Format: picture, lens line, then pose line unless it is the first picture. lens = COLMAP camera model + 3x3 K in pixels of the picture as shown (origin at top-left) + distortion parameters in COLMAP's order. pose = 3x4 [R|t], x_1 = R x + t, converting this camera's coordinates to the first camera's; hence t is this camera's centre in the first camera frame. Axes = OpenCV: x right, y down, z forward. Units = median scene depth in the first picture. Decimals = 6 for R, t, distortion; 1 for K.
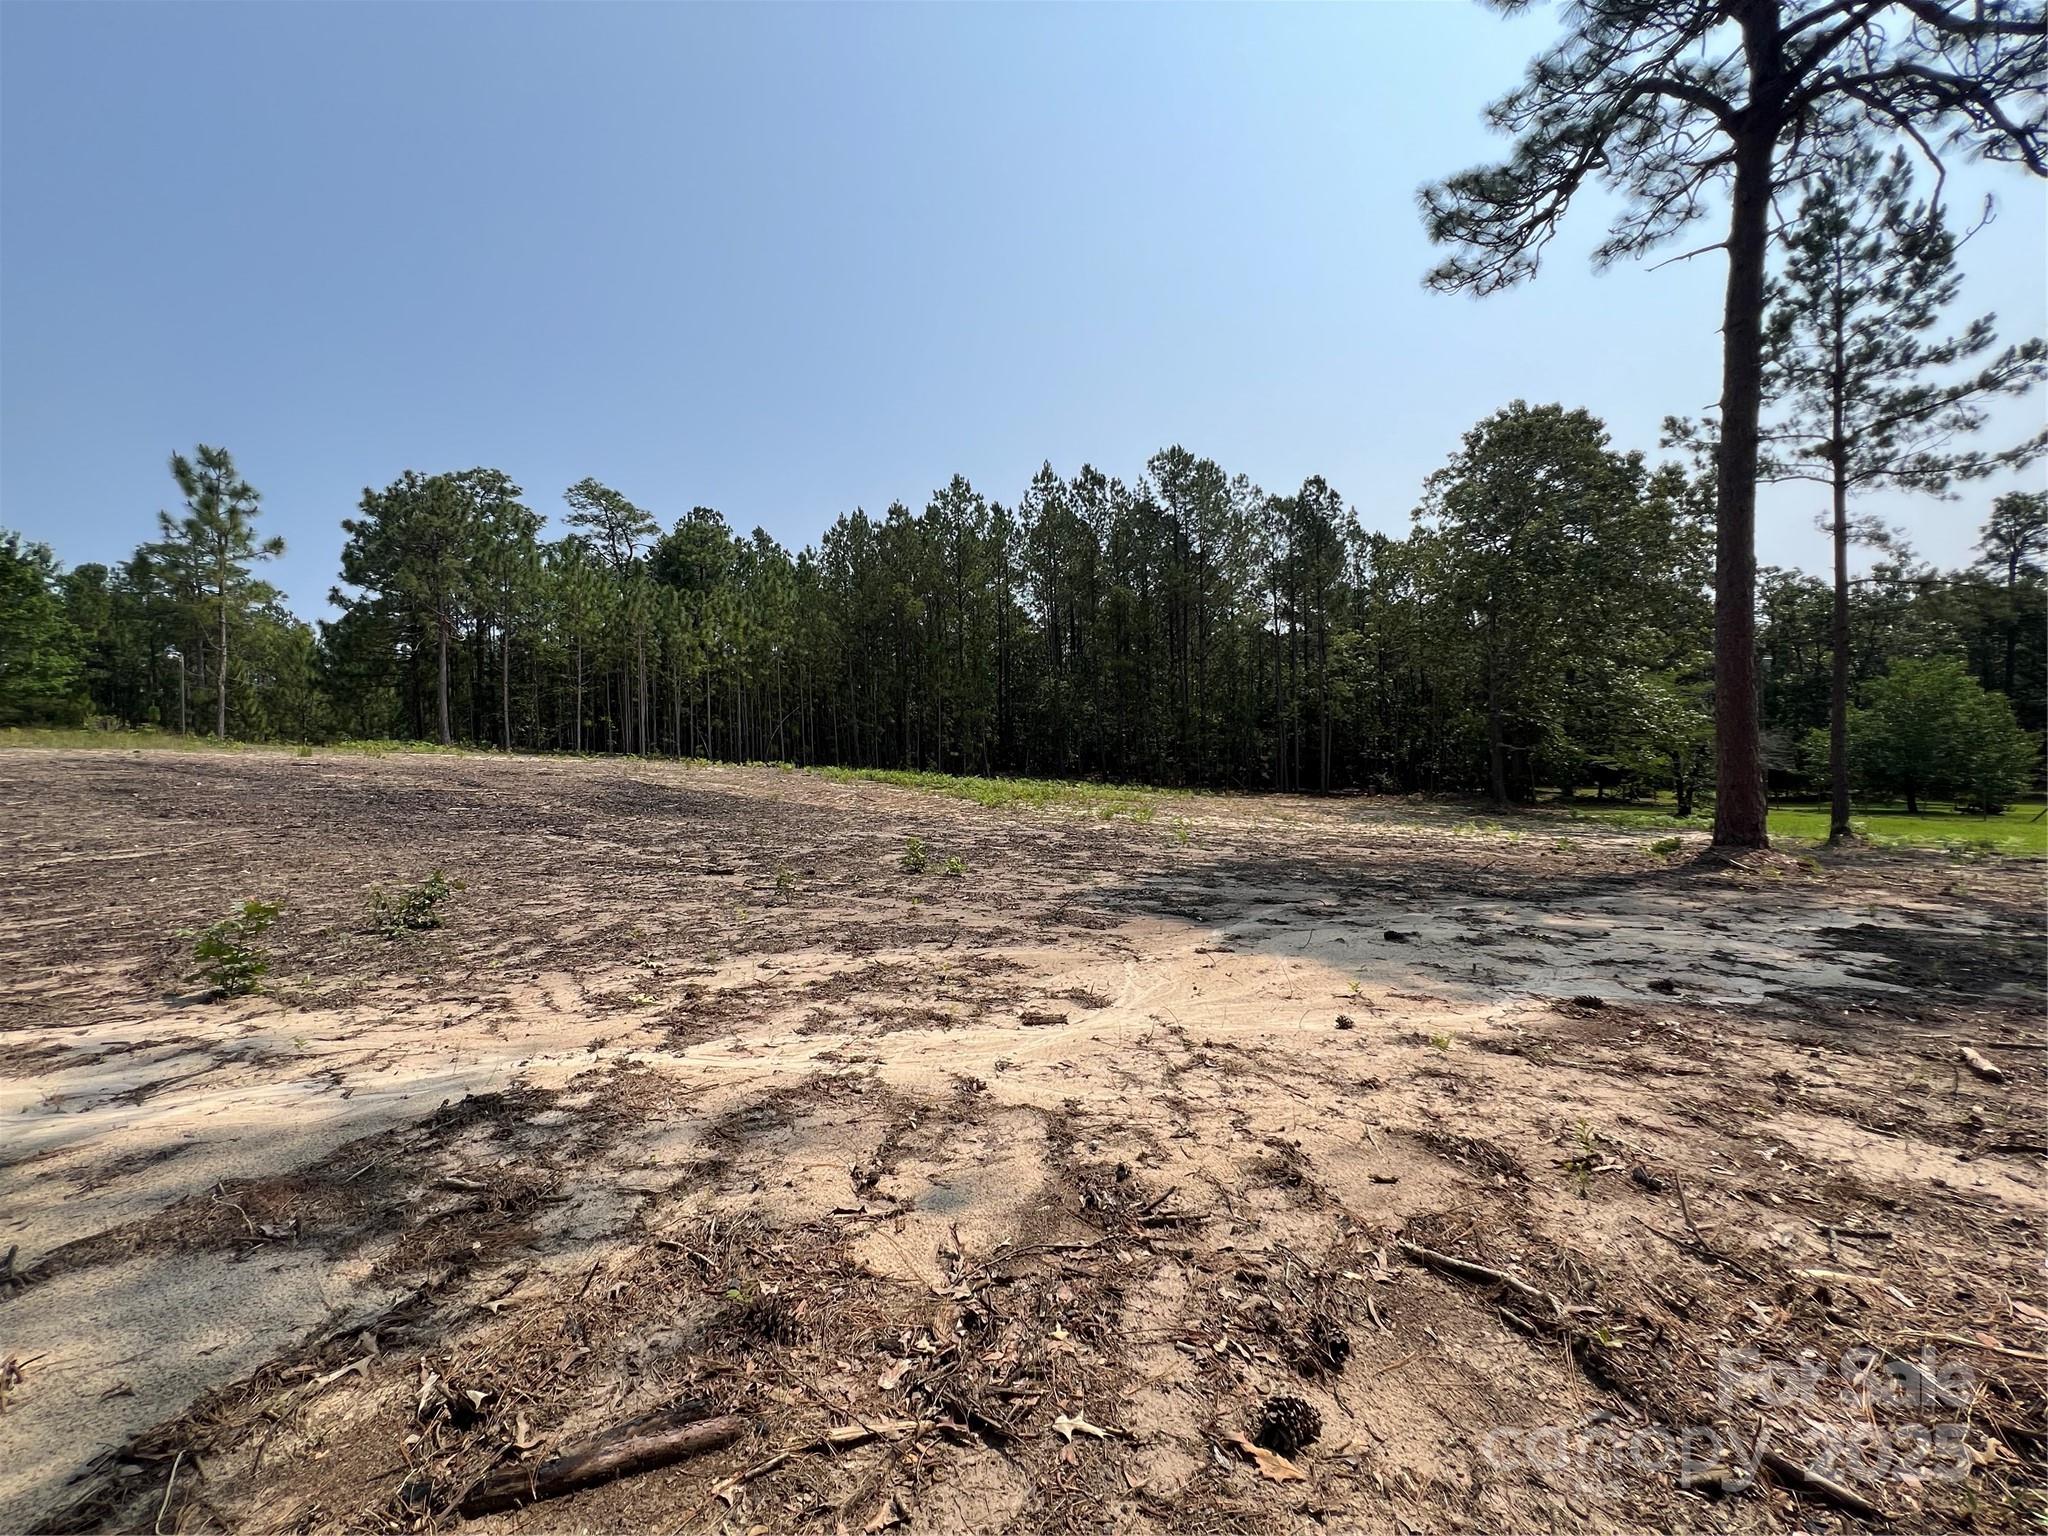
lens RADIAL K [[823.4, 0, 1024.9], [0, 823.4, 774.4], [0, 0, 1]] dist [0.002790, 0.000900]
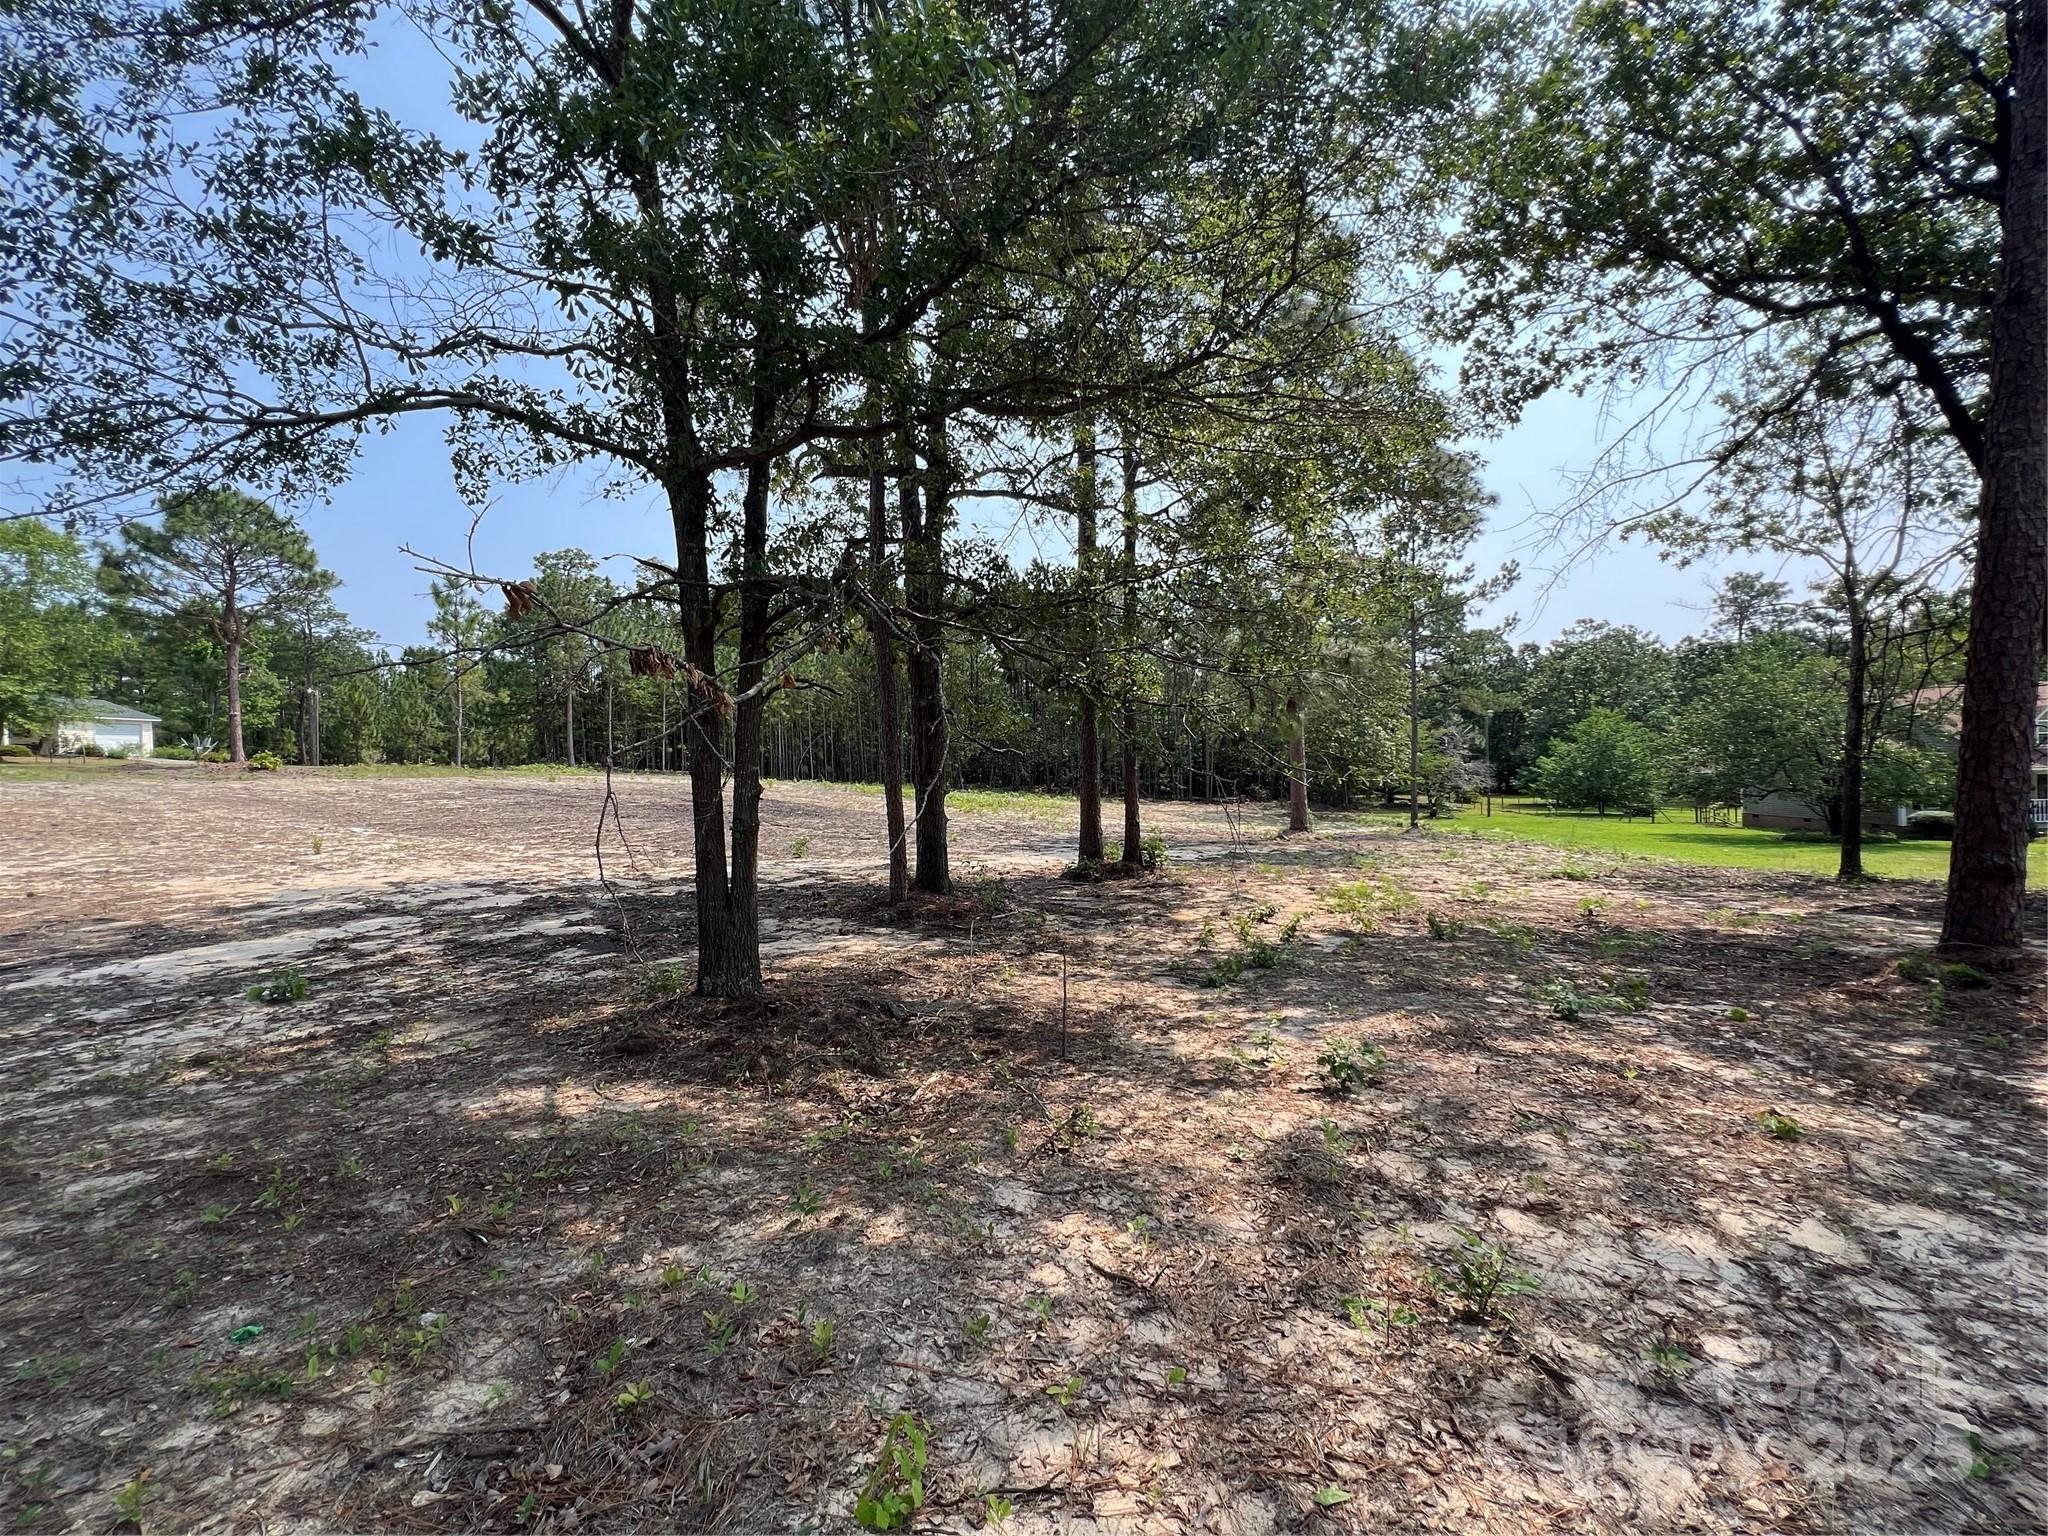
lens RADIAL K [[823.4, 0, 1033.5], [0, 823.4, 777.8], [0, 0, 1]] dist [0.002790, 0.000900]
pose [[0.998761, 0.001824, 0.049739, 0.008586], [-0.001840, 0.999998, 0.000271, -0.018829], [-0.049738, -0.000362, 0.998762, -0.419377]]
